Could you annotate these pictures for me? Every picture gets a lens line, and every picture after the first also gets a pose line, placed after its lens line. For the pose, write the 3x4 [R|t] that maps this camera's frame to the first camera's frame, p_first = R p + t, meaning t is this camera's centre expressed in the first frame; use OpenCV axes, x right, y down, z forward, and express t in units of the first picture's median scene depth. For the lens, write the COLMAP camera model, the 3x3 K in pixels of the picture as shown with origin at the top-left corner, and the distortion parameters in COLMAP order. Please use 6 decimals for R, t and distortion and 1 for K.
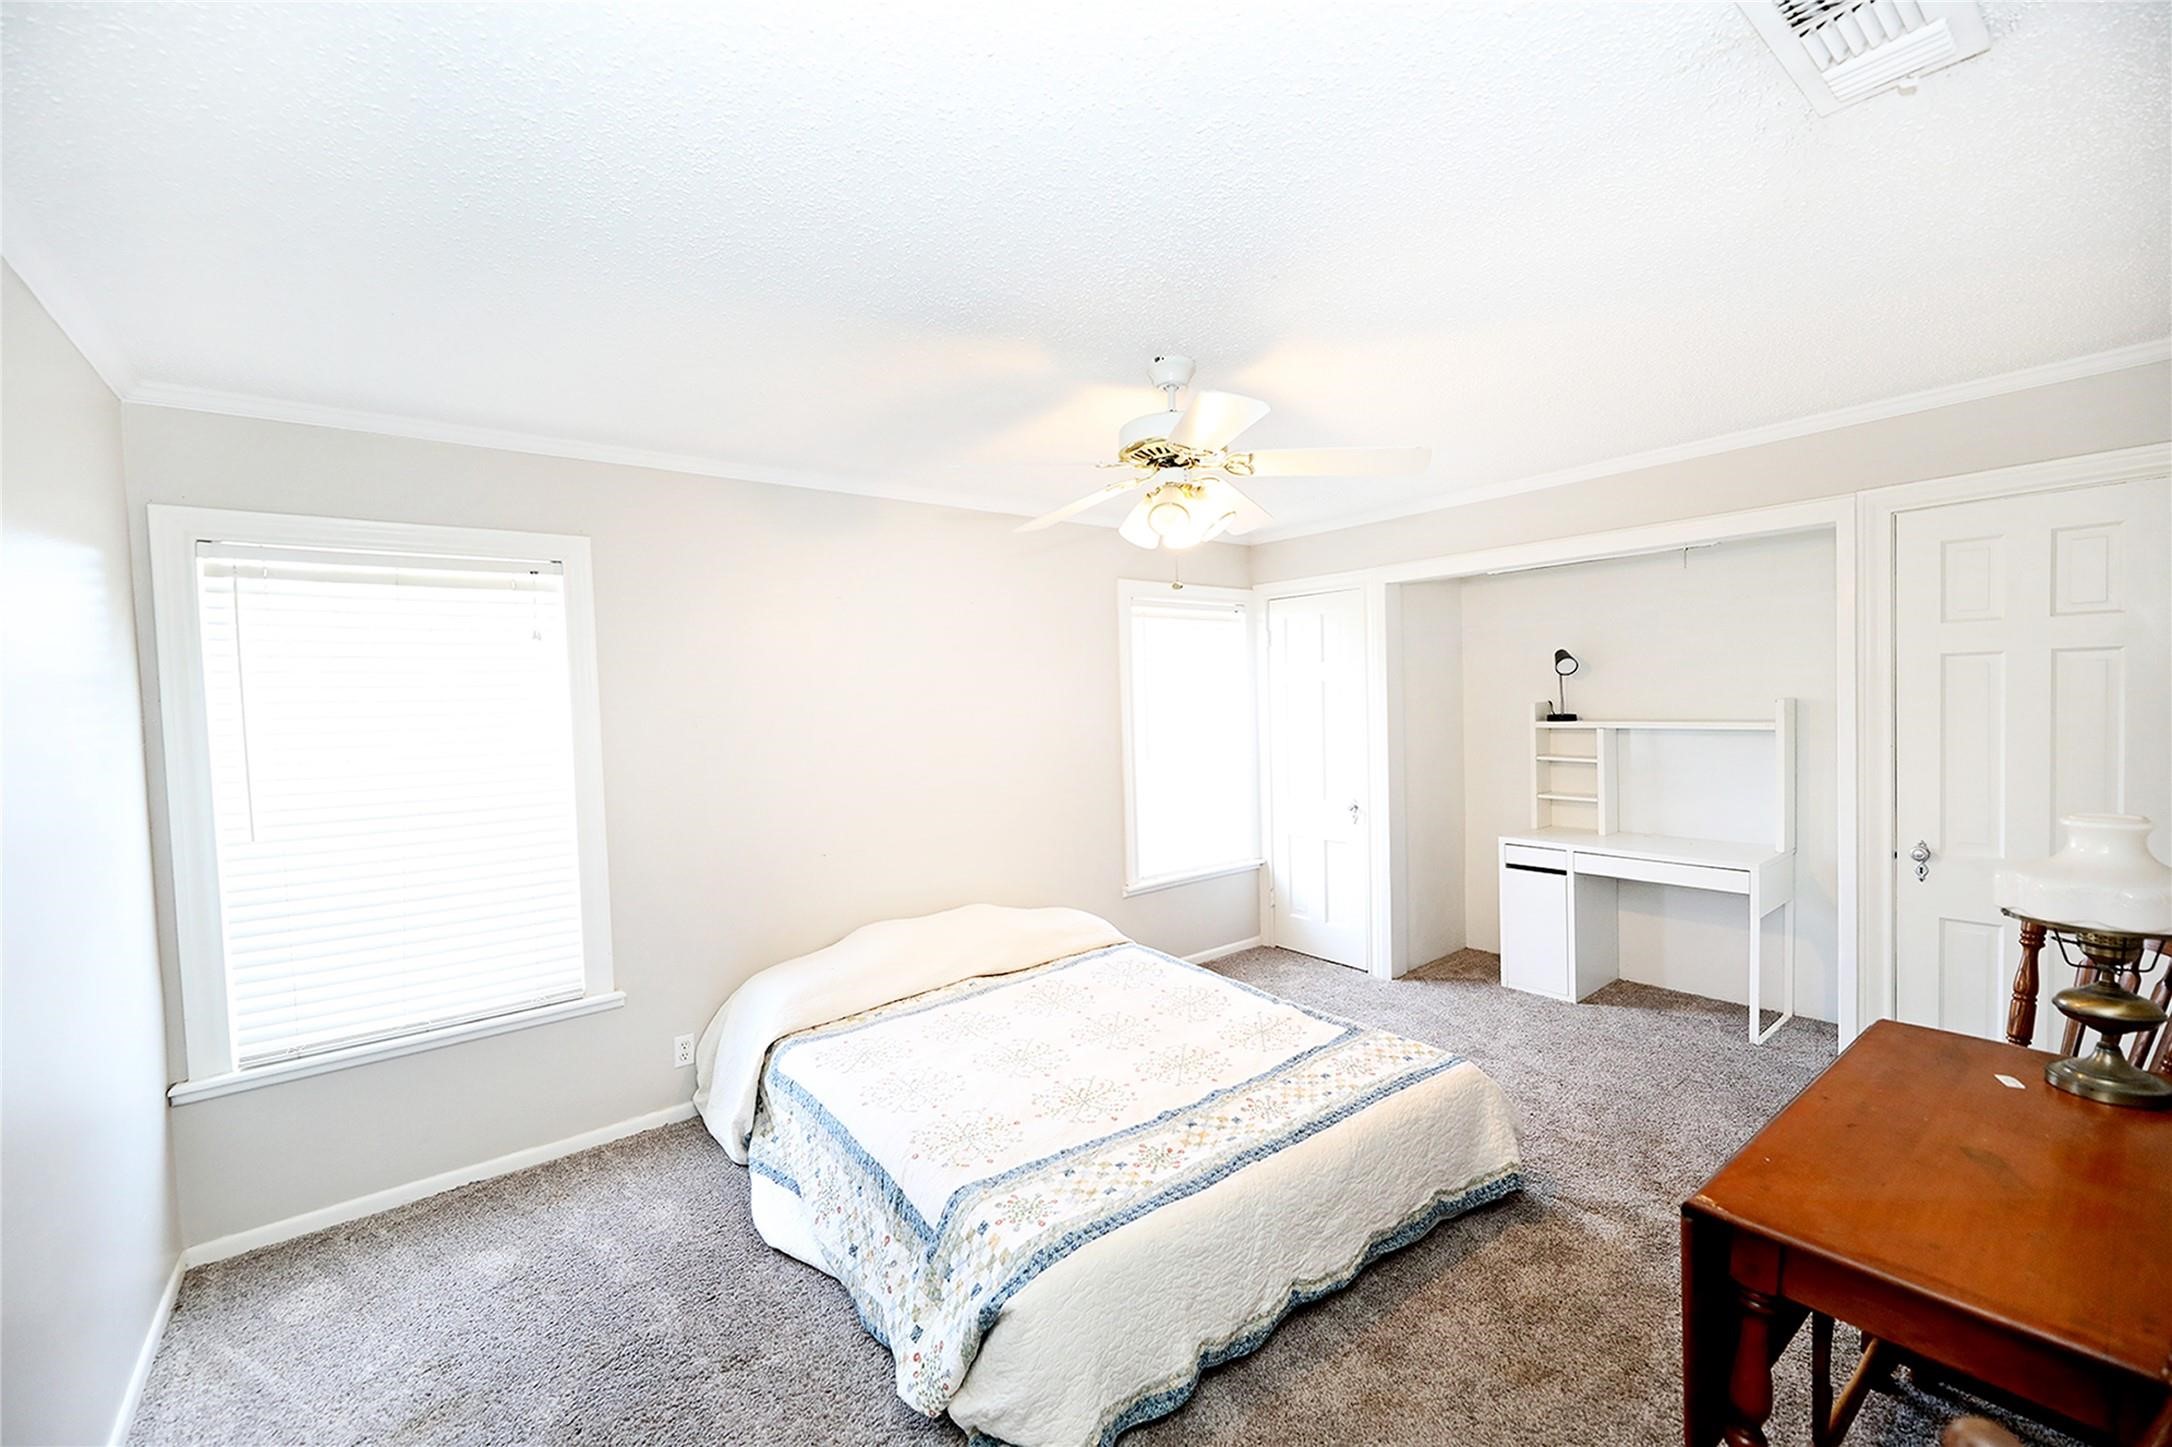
lens RADIAL K [[863.3, 0, 1086.1], [0, 863.3, 722.6], [0, 0, 1]] dist [0.001177, -0.001946]
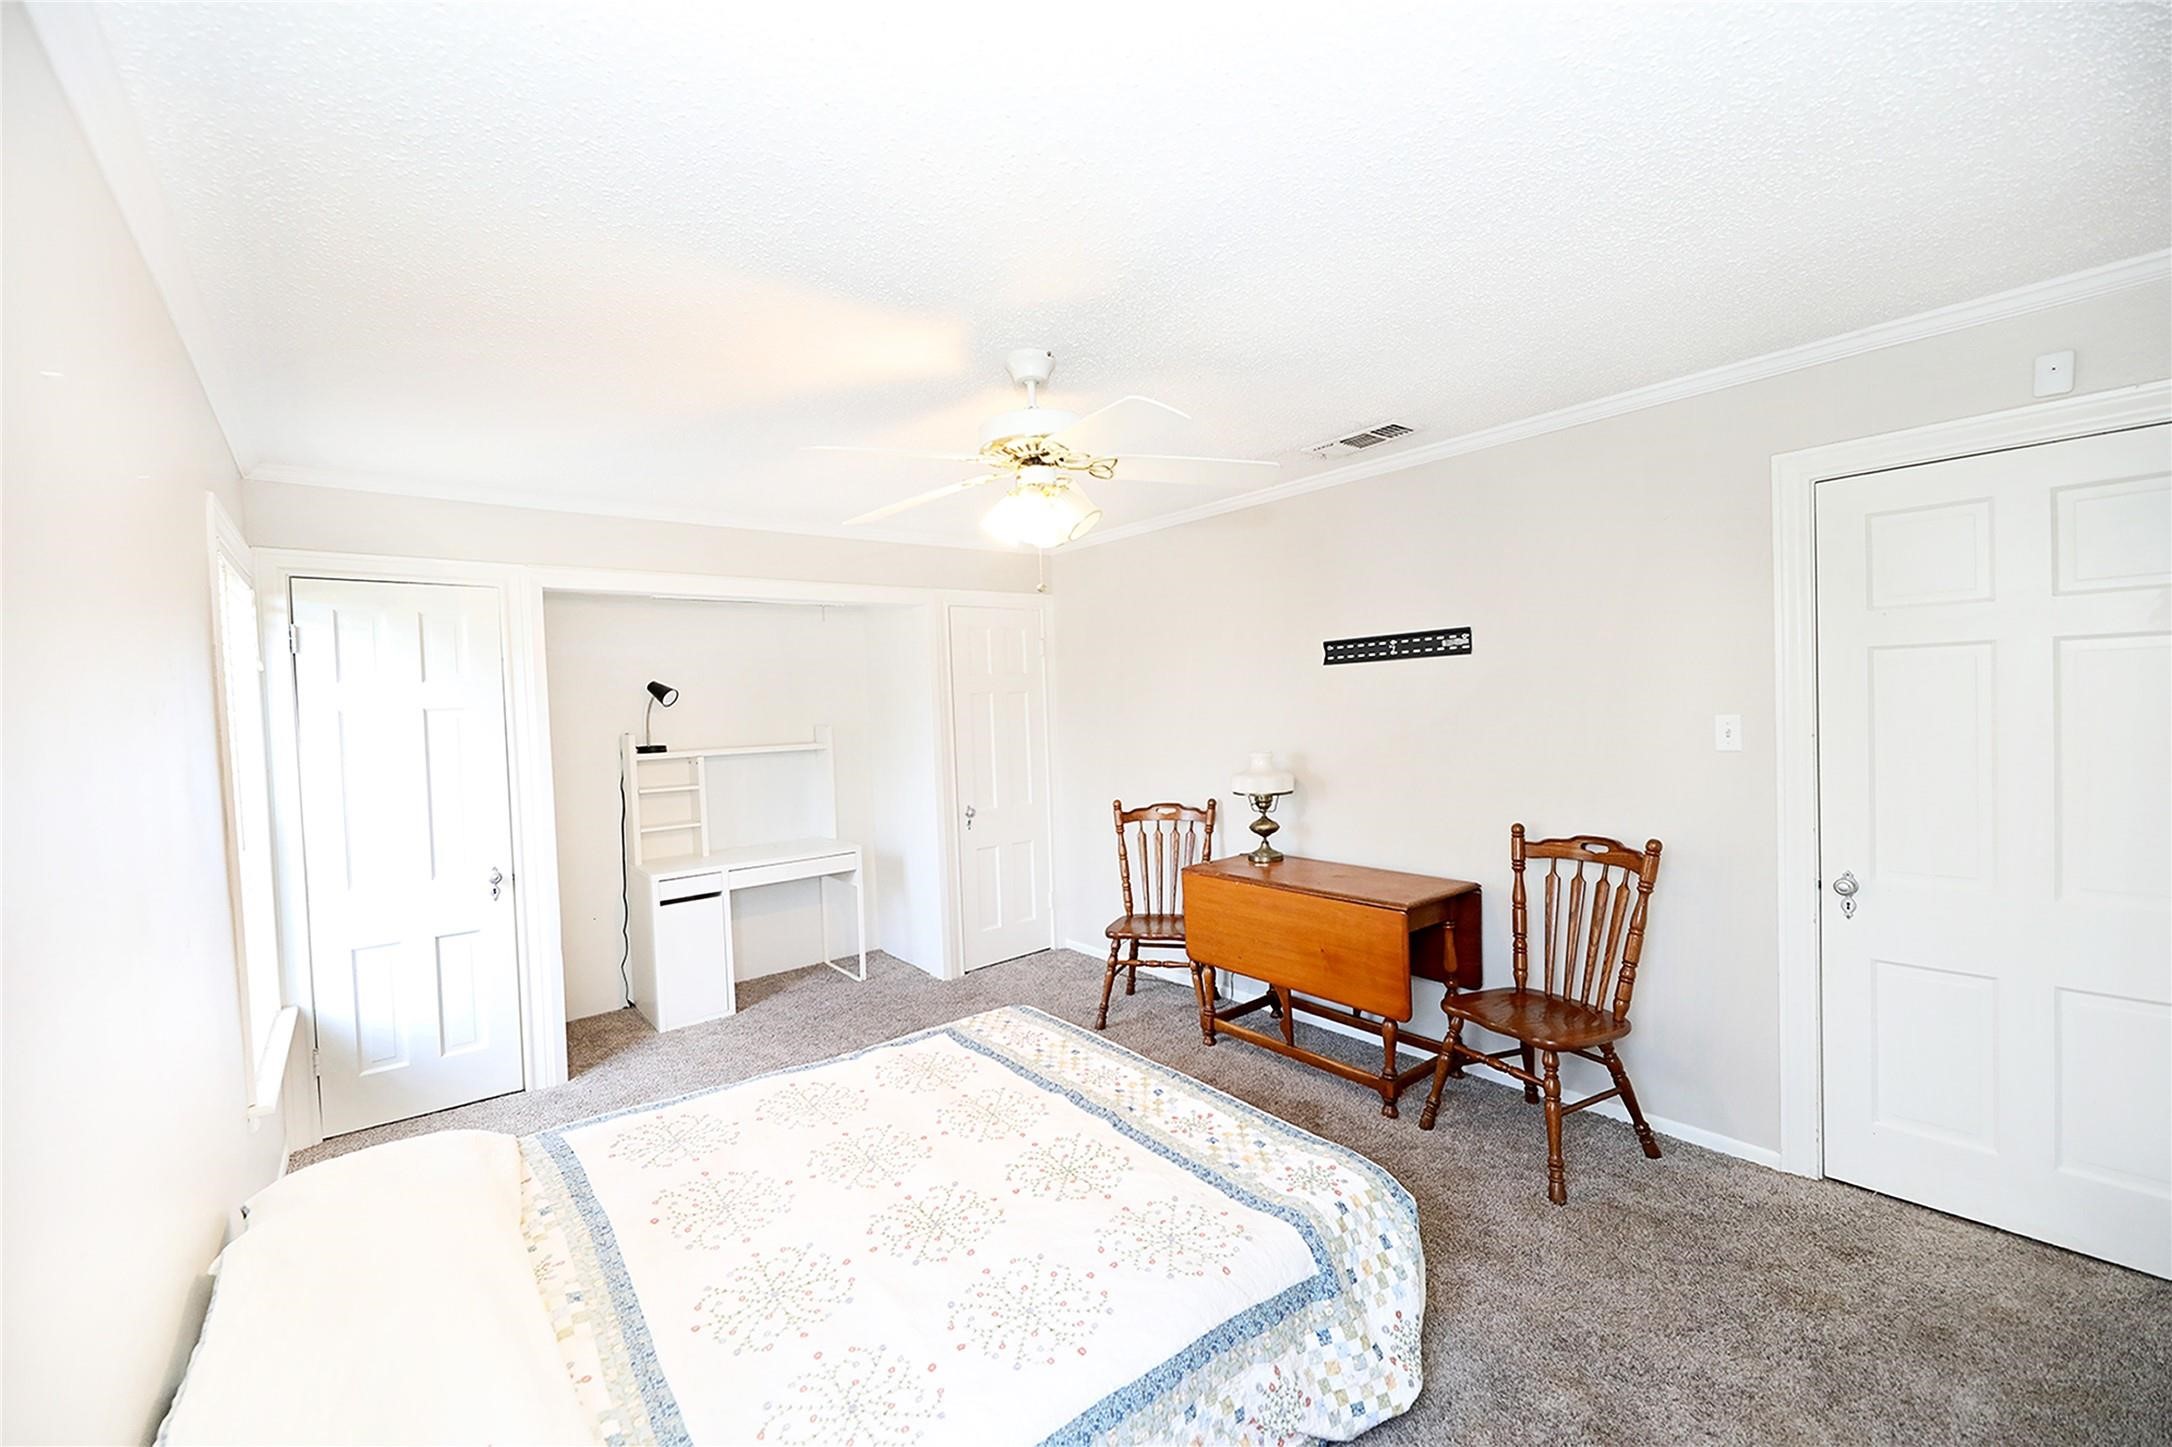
lens RADIAL K [[863.3, 0, 1084.6], [0, 863.3, 724.8], [0, 0, 1]] dist [0.001177, -0.001946]
pose [[0.002999, -0.000965, 0.999995, -0.496730], [0.066847, 0.997763, 0.000763, -0.001280], [-0.997759, 0.066844, 0.003057, 0.550865]]
